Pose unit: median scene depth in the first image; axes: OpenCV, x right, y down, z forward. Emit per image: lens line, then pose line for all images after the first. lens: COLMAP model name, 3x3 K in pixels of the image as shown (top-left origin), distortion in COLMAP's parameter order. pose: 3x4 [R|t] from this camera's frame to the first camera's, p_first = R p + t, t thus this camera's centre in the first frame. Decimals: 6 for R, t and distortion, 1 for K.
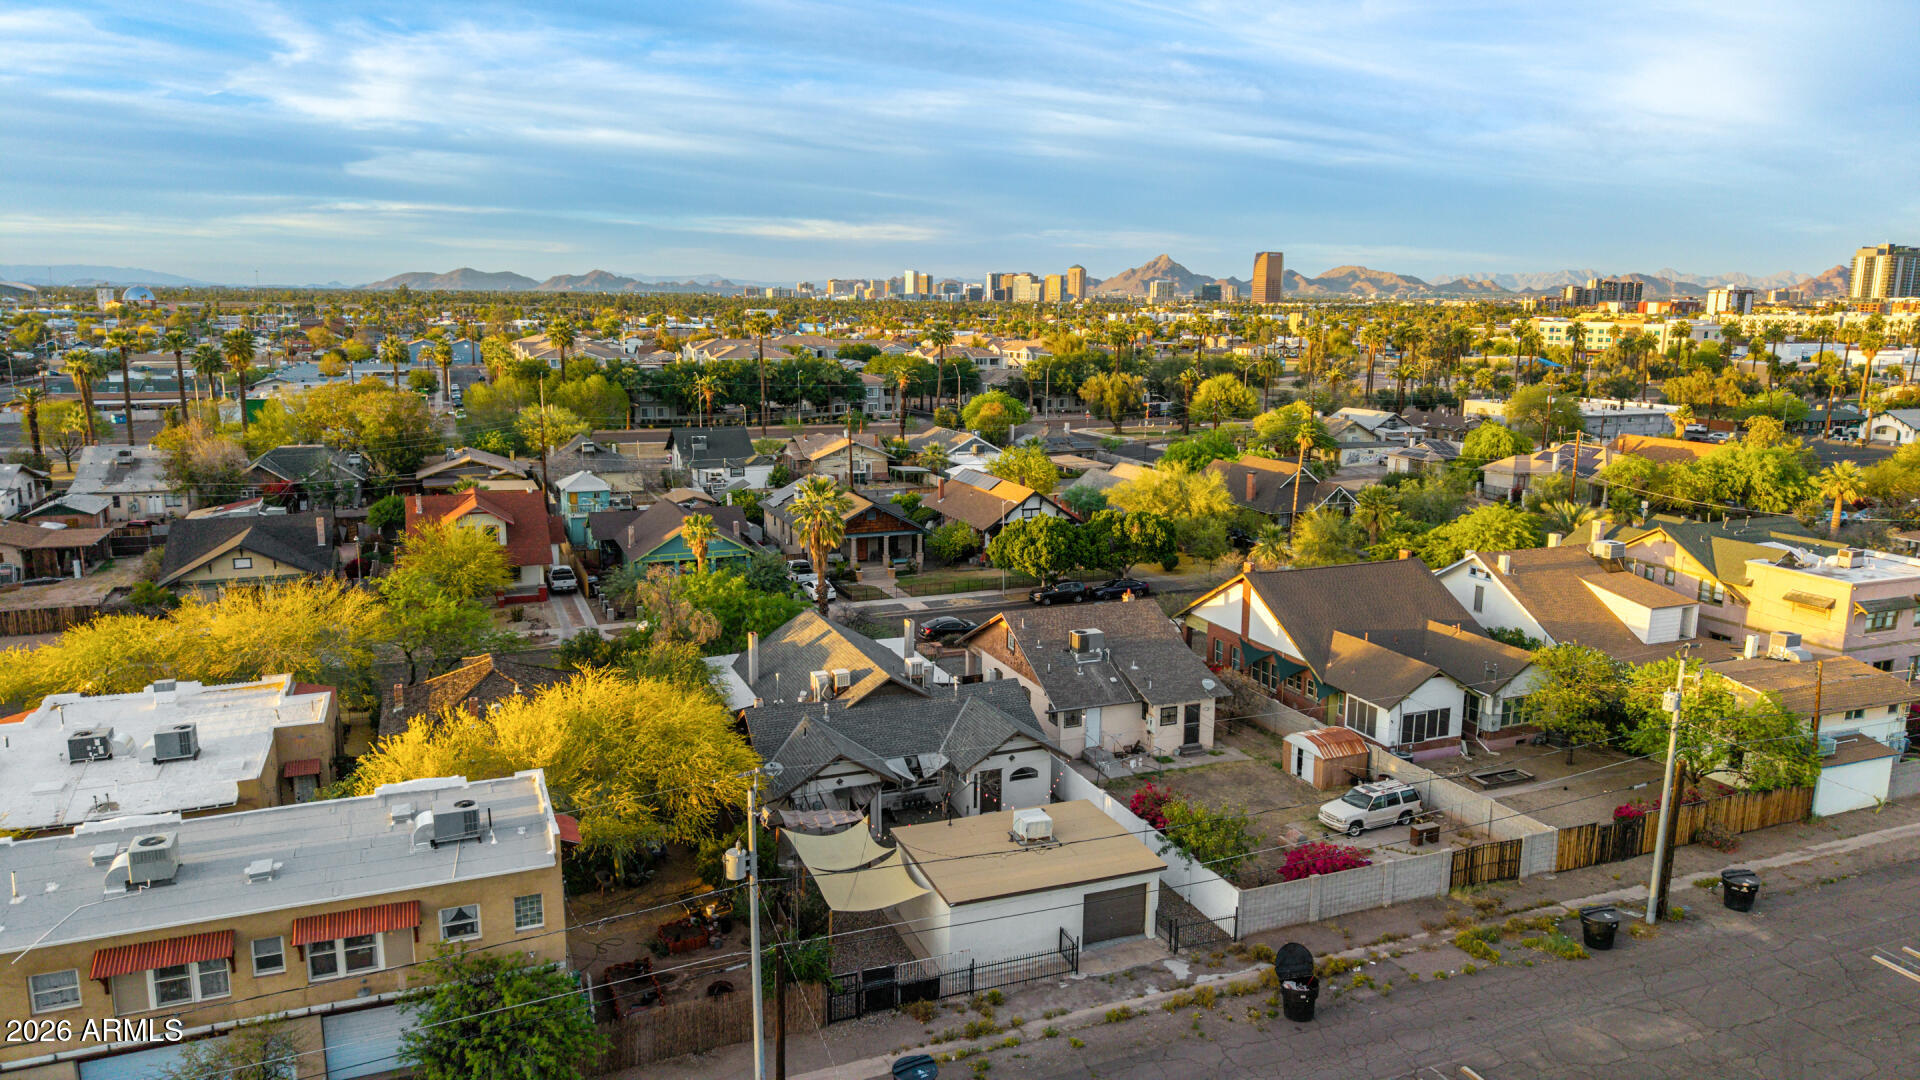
lens RADIAL K [[1284.3, 0, 972.0], [0, 1284.3, 575.9], [0, 0, 1]] dist [0.051260, -0.064107]
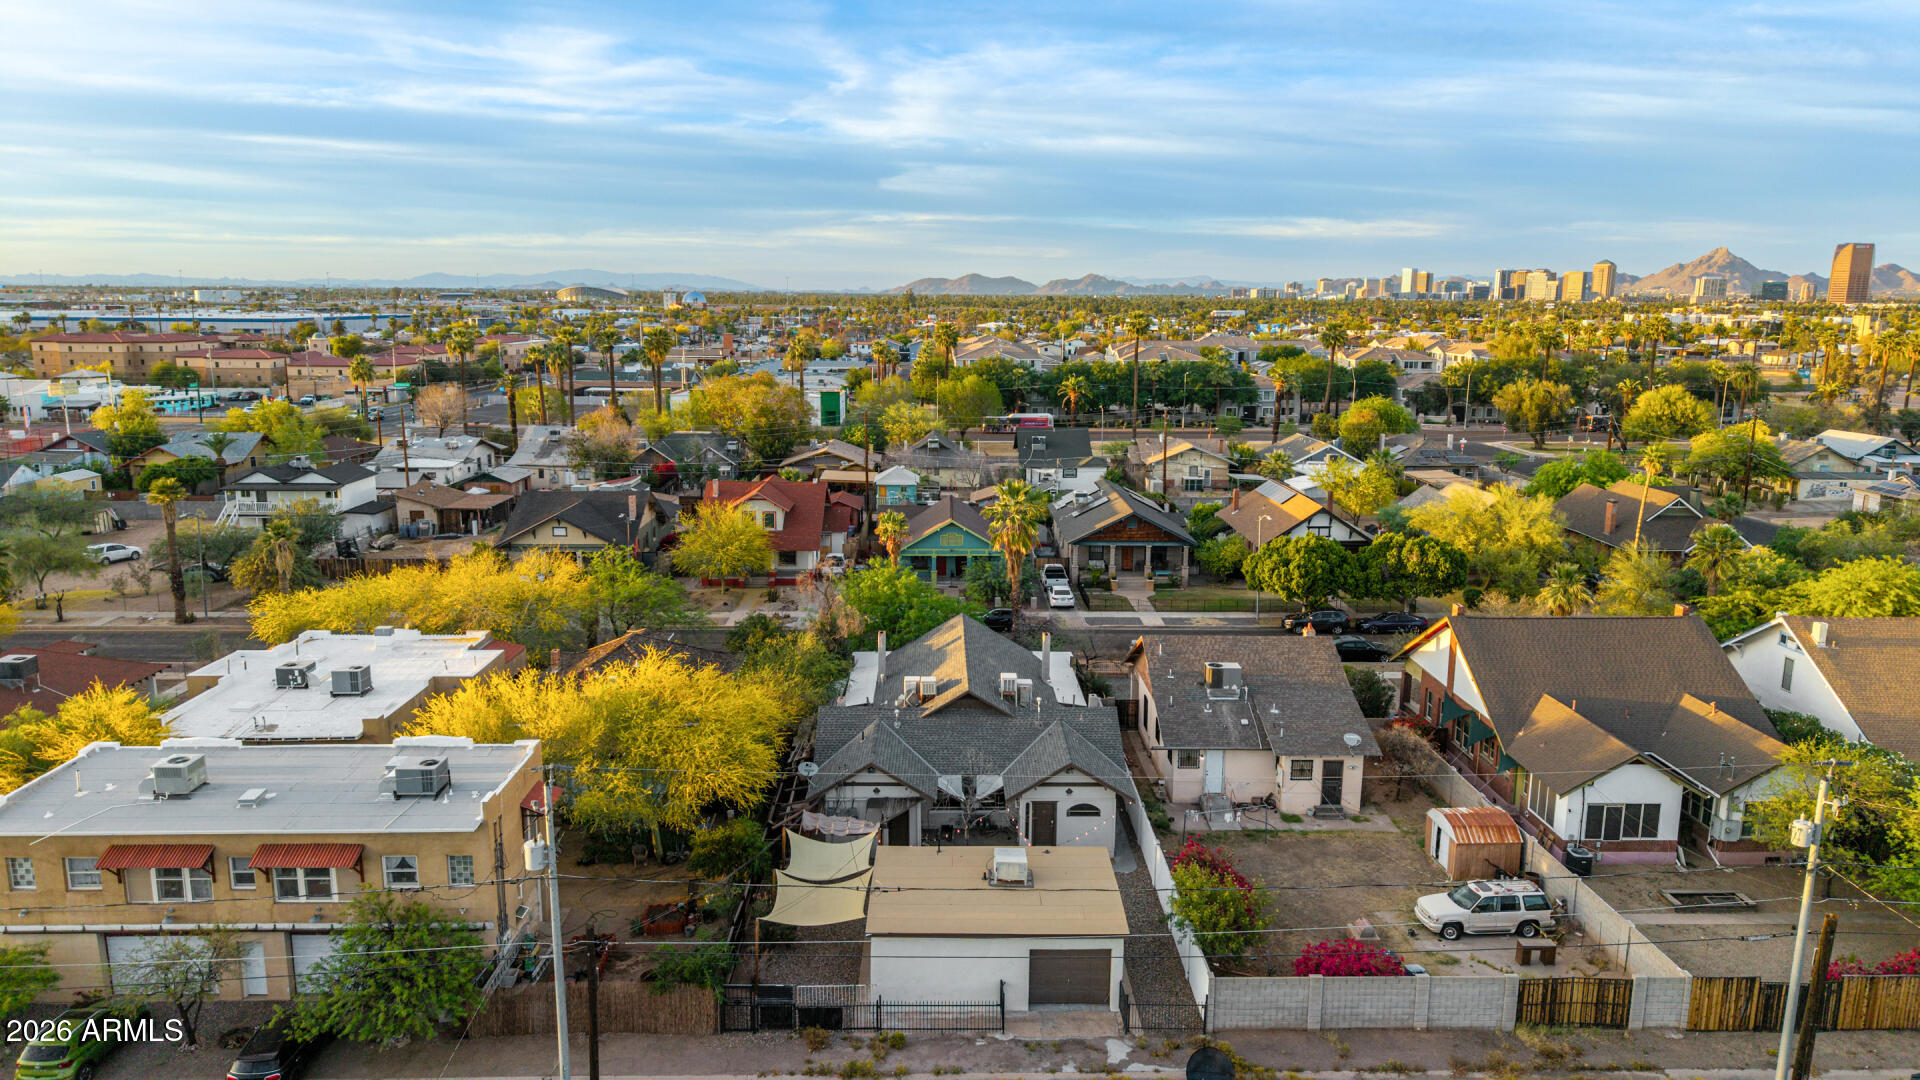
lens RADIAL K [[1284.3, 0, 972.0], [0, 1284.3, 575.9], [0, 0, 1]] dist [0.051260, -0.064107]
pose [[0.930545, 0.075858, -0.358233, 0.174704], [-0.076170, 0.997007, 0.013263, -0.012726], [0.358167, 0.014945, 0.933538, 0.061626]]
